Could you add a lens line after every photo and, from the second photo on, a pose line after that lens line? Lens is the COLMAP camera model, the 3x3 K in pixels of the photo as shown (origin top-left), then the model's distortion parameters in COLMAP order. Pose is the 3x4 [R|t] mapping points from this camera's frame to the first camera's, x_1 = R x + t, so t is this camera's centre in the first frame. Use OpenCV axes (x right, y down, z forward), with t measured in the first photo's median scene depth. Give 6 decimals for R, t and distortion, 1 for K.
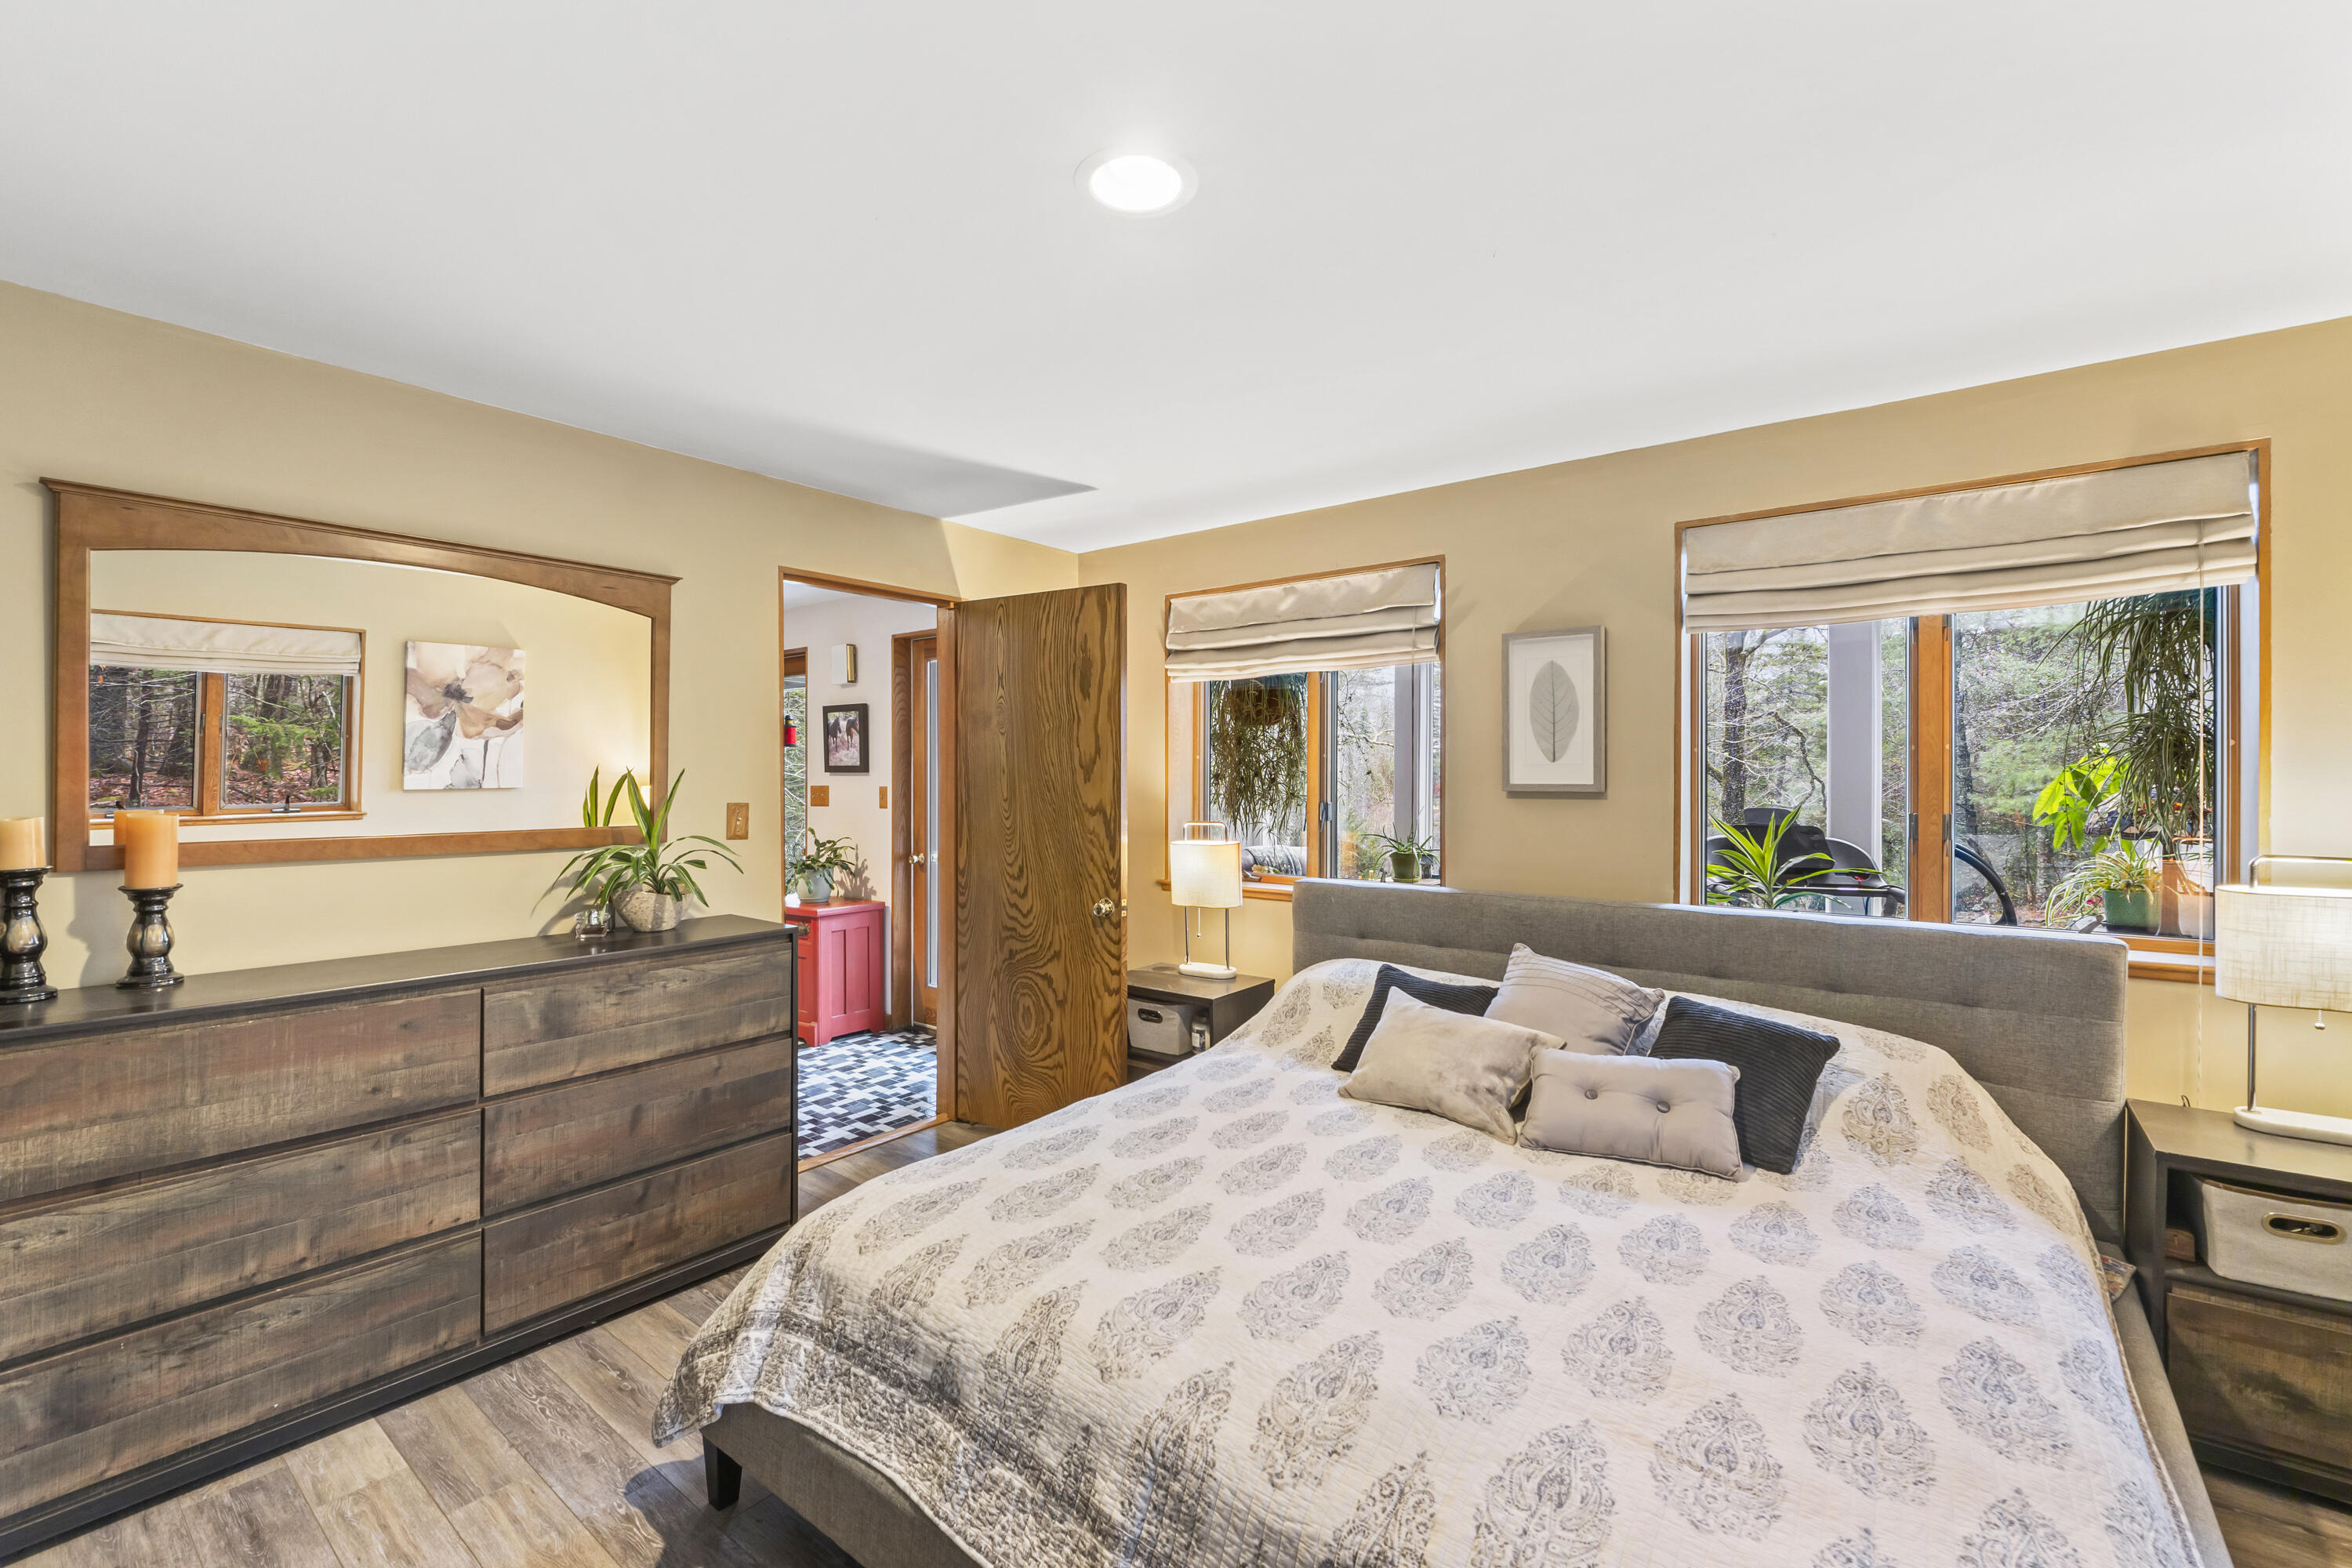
lens RADIAL K [[1005.3, 0, 1170.2], [0, 1005.3, 774.2], [0, 0, 1]] dist [-0.003462, -0.000533]
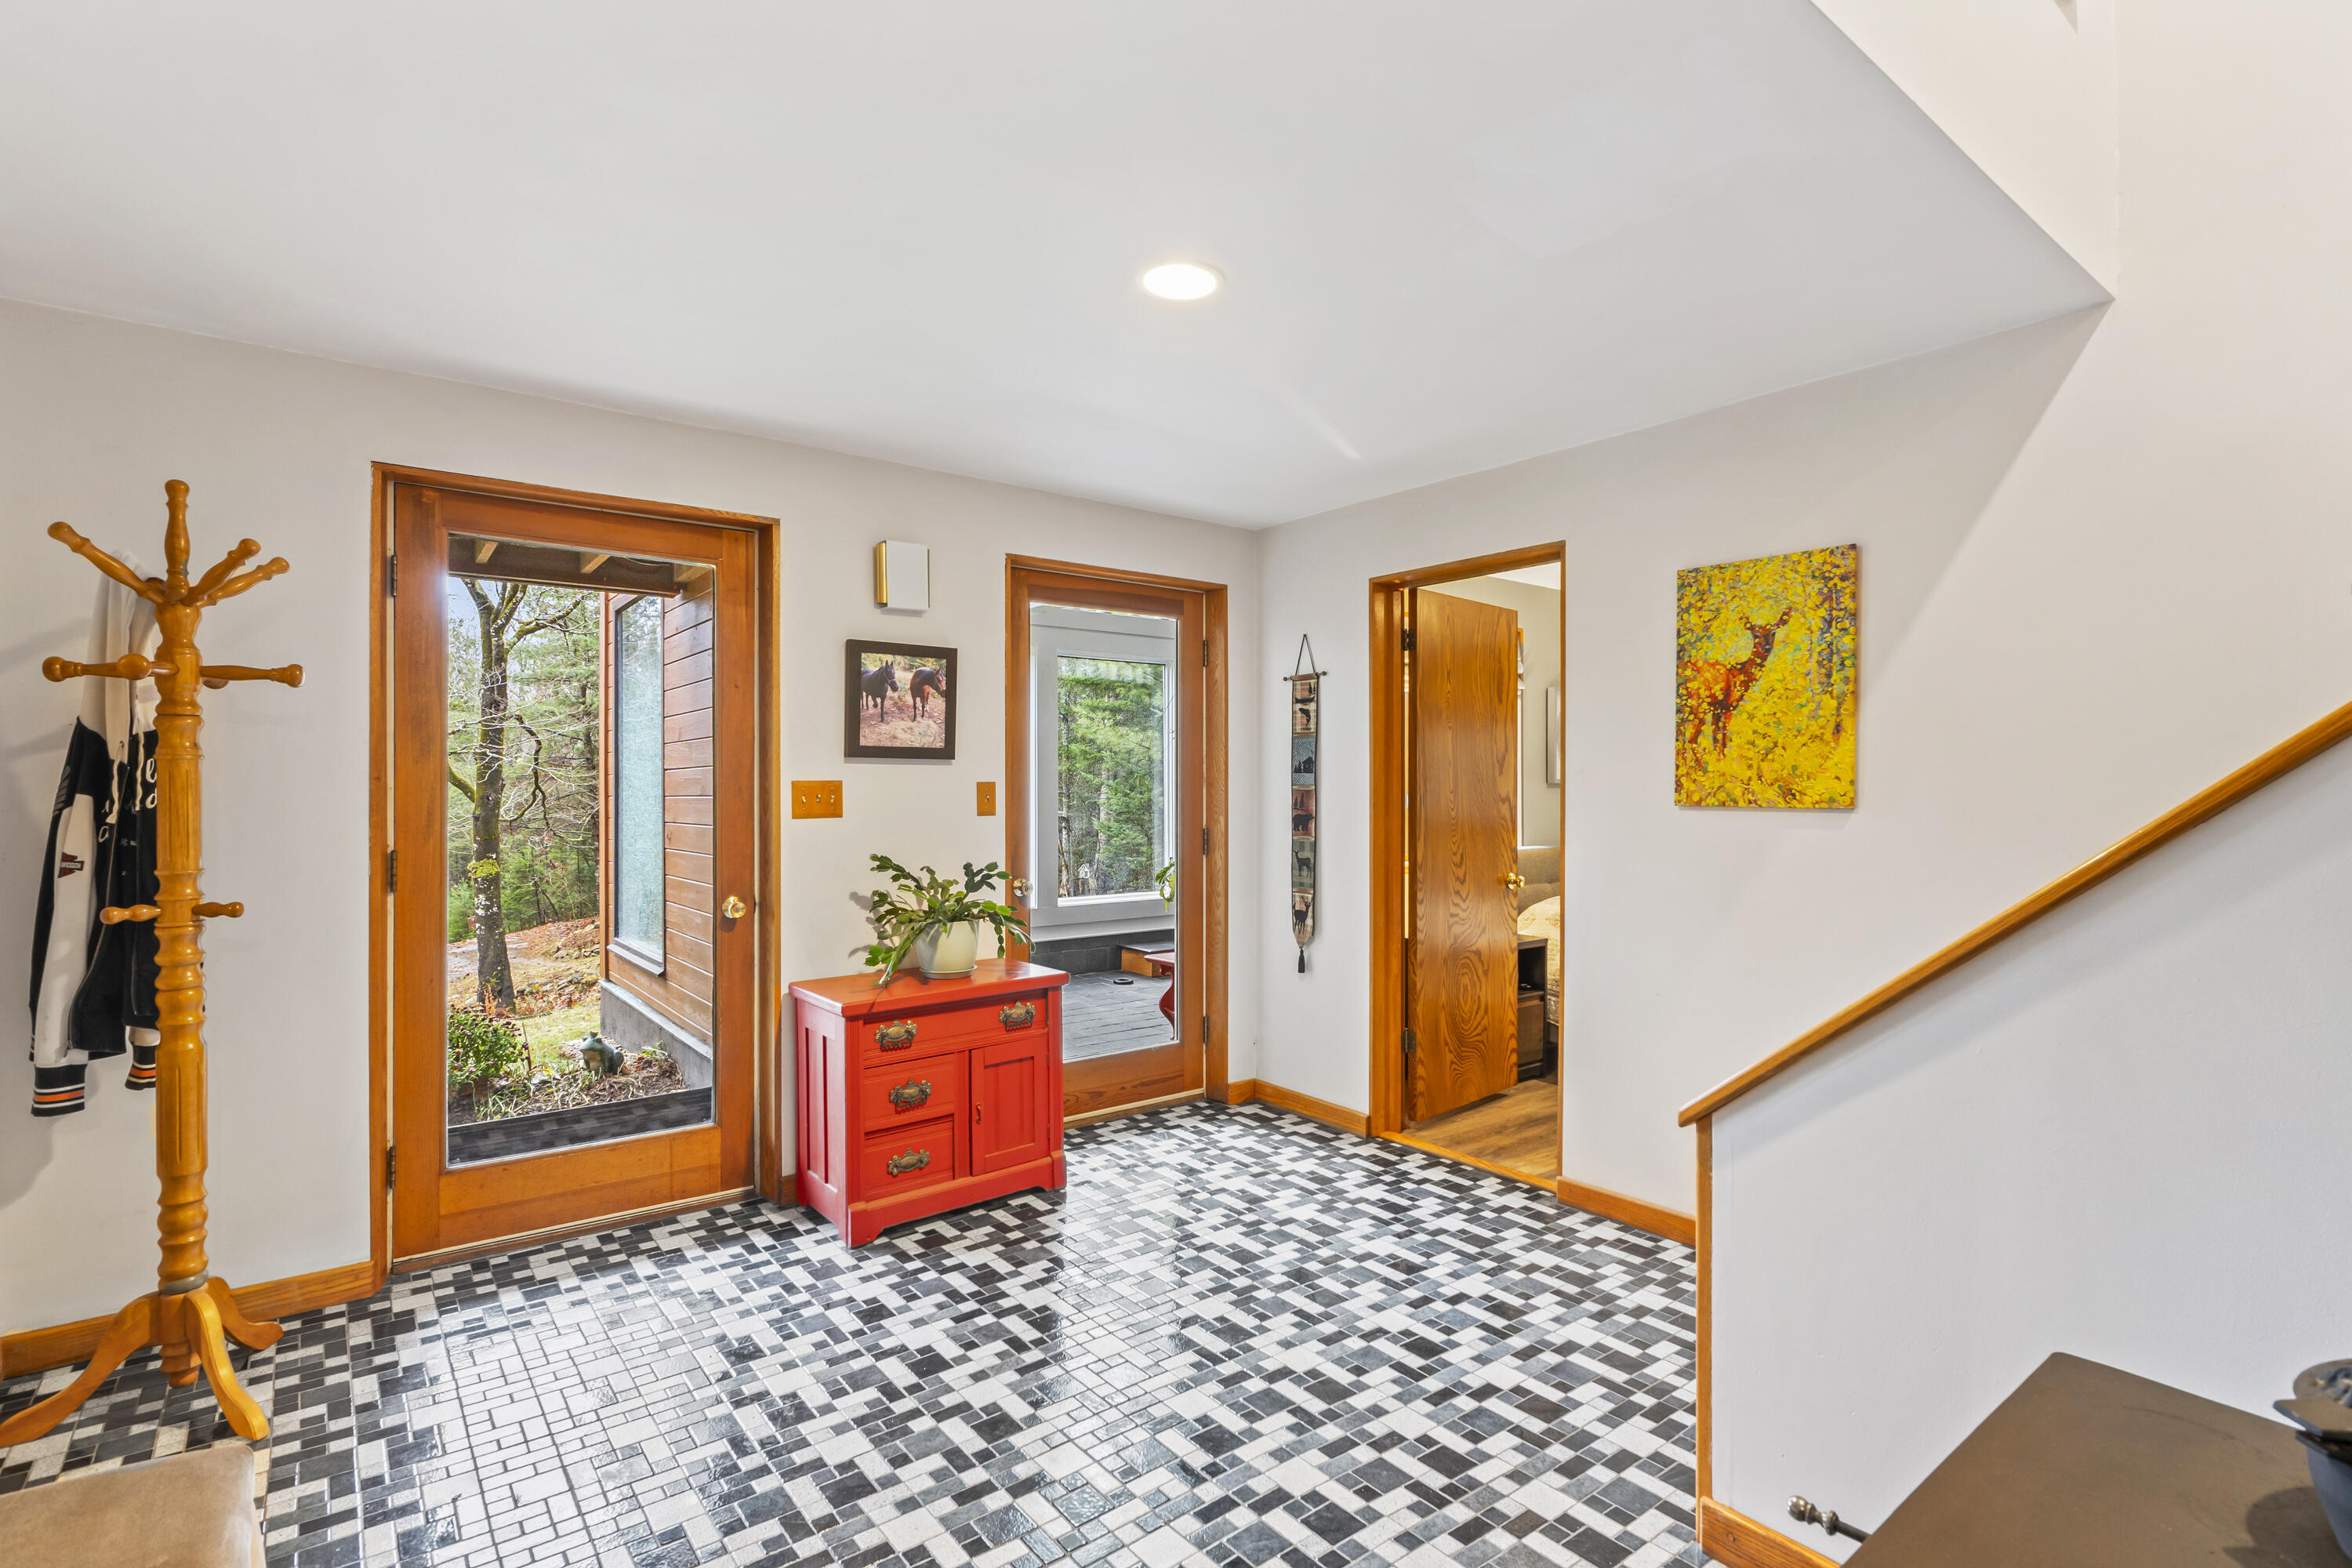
lens RADIAL K [[1128.8, 0, 1176.0], [0, 1128.8, 784.0], [0, 0, 1]] dist [-0.033469, 0.000009]
pose [[0.238420, 0.002141, 0.971160, -0.943408], [-0.002503, 0.999996, -0.001590, 0.014096], [-0.971159, -0.002052, 0.238425, 0.695455]]
